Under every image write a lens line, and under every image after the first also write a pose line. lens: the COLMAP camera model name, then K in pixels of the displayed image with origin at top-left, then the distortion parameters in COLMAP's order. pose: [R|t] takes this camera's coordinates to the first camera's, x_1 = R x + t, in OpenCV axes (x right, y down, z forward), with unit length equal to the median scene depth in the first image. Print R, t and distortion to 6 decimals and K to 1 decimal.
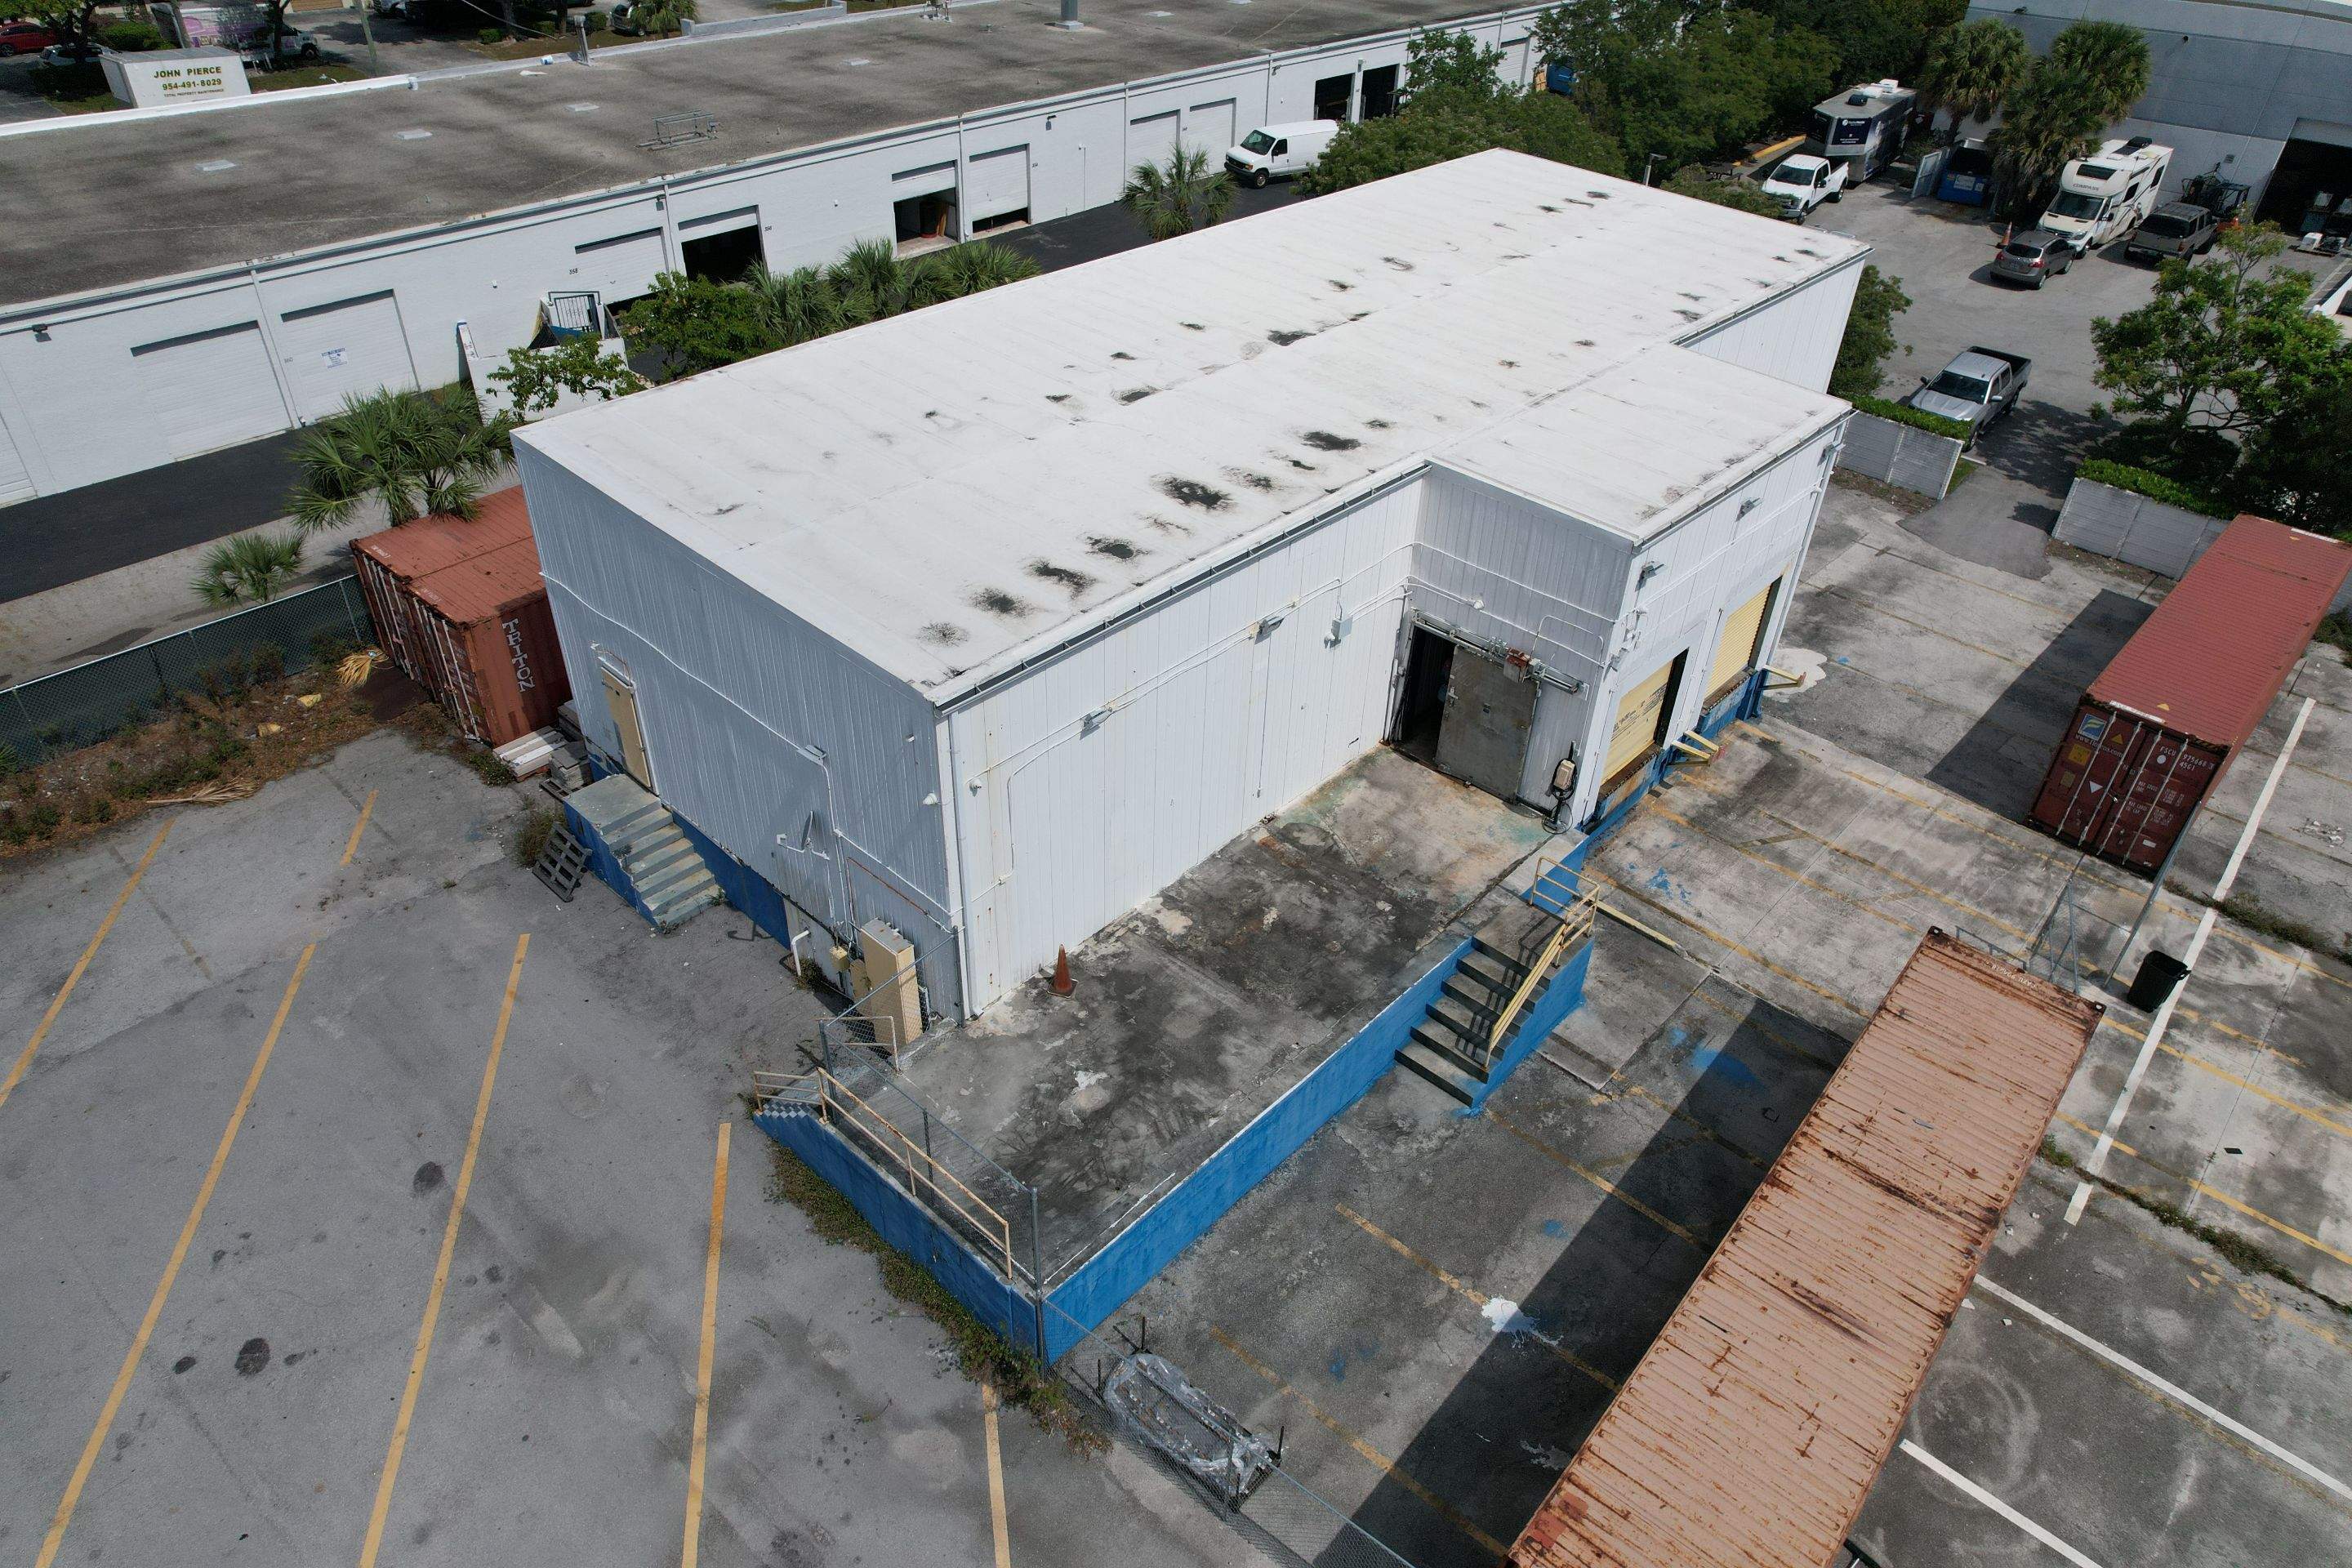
lens RADIAL K [[1503.4, 0, 1179.0], [0, 1503.4, 782.7], [0, 0, 1]] dist [-0.077772, 0.070301]
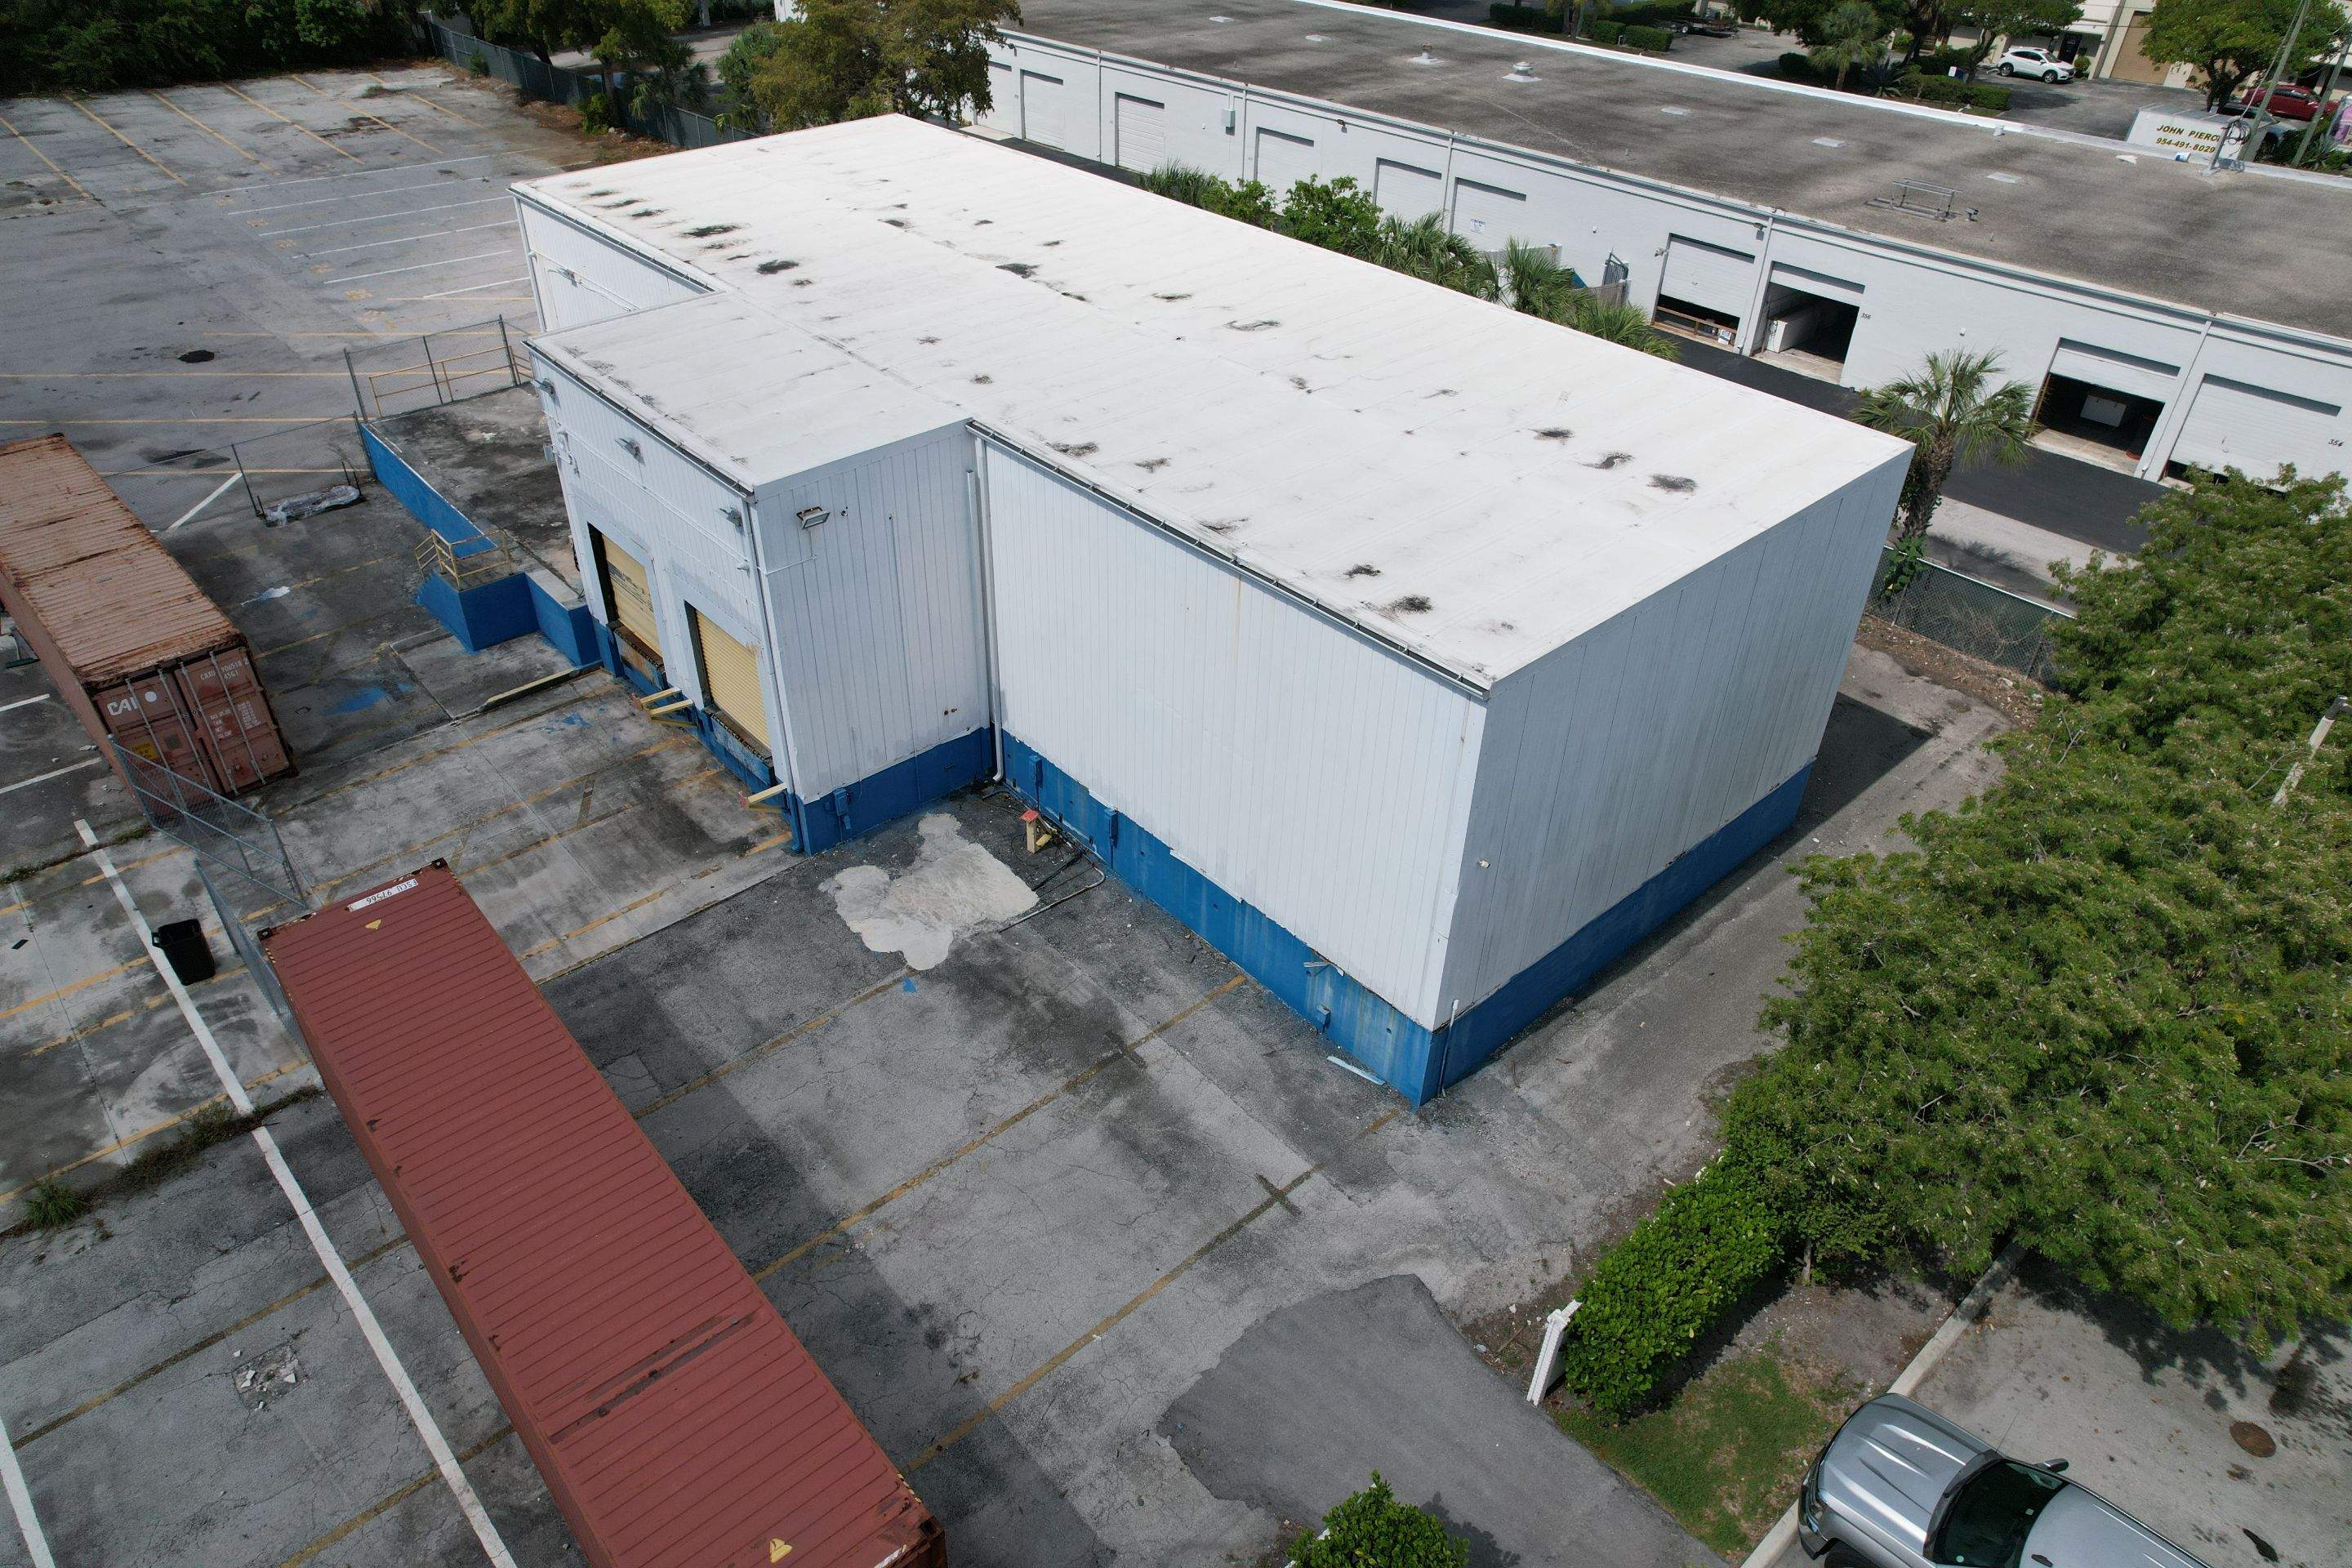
lens RADIAL K [[1501.9, 0, 1182.4], [0, 1501.9, 785.3], [0, 0, 1]] dist [-0.077363, 0.070559]
pose [[-0.086184, 0.555404, -0.827103, 1.225537], [-0.611576, 0.625873, 0.484003, -0.707503], [0.786478, 0.547549, 0.285731, 1.090032]]
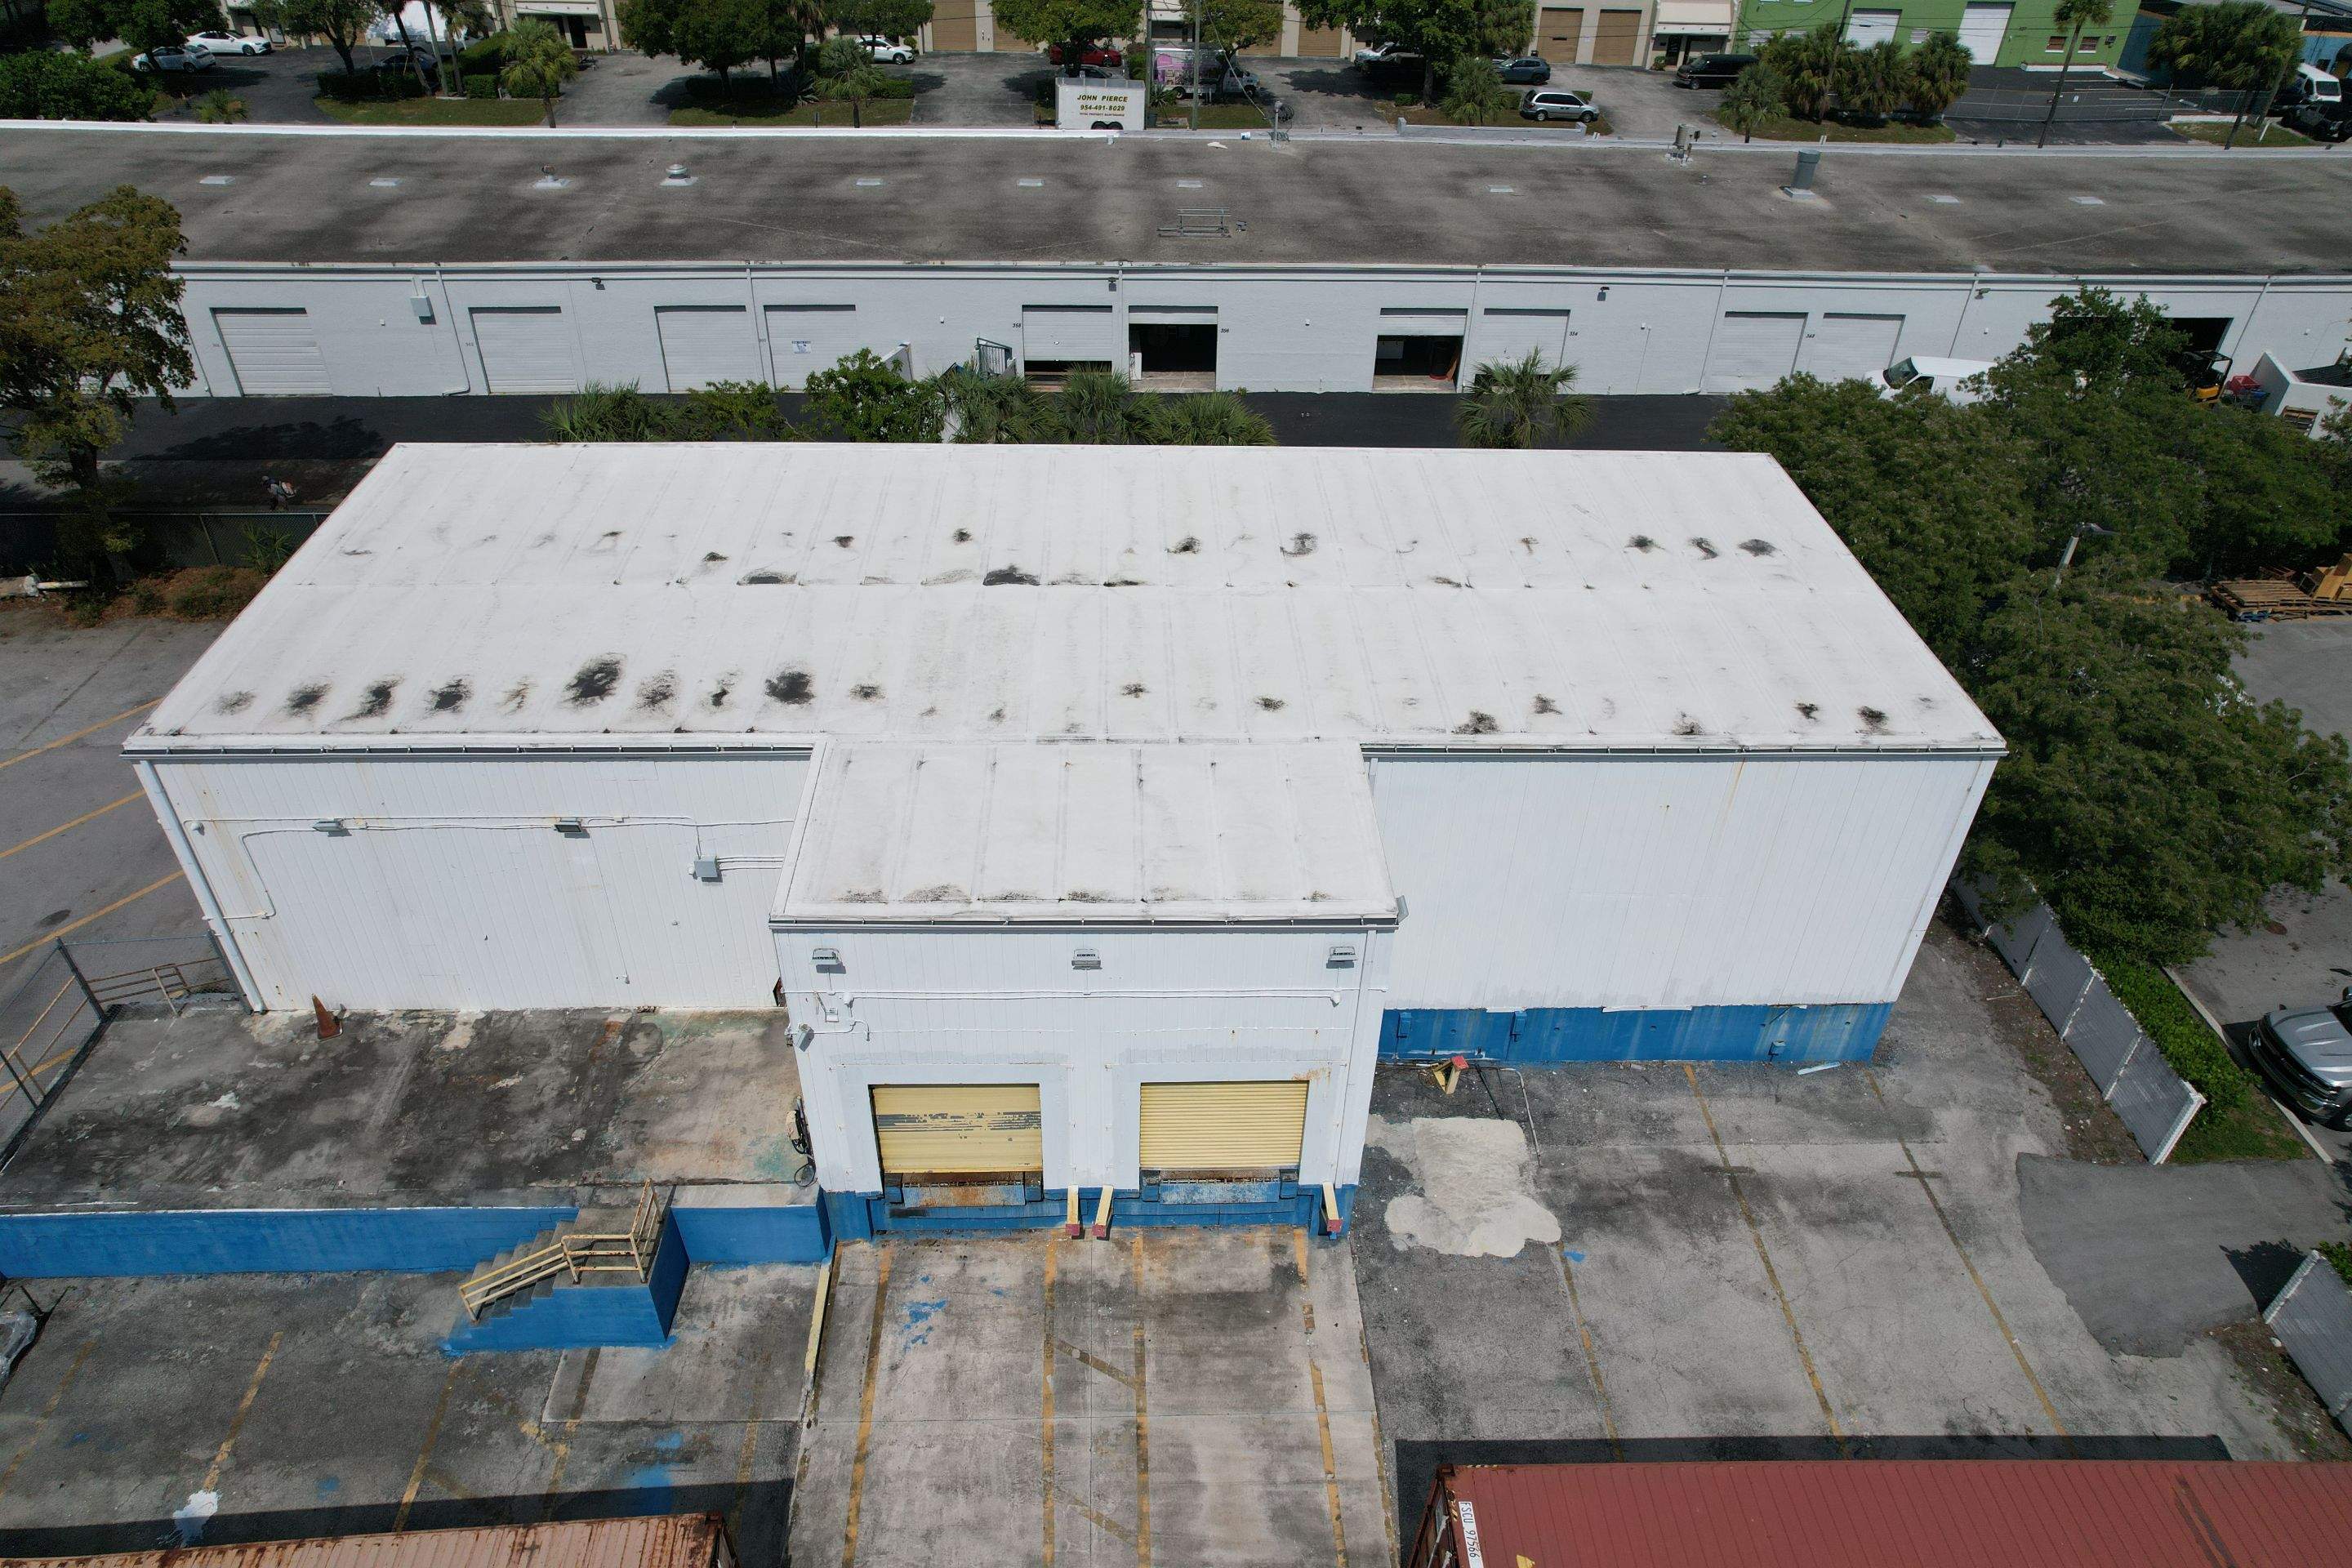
lens RADIAL K [[1503.4, 0, 1179.0], [0, 1503.4, 782.7], [0, 0, 1]] dist [-0.077772, 0.070301]
pose [[0.708916, 0.403879, -0.578204, 0.809976], [-0.419879, 0.900377, 0.114120, -0.368068], [0.566692, 0.161874, 0.807872, 0.363665]]
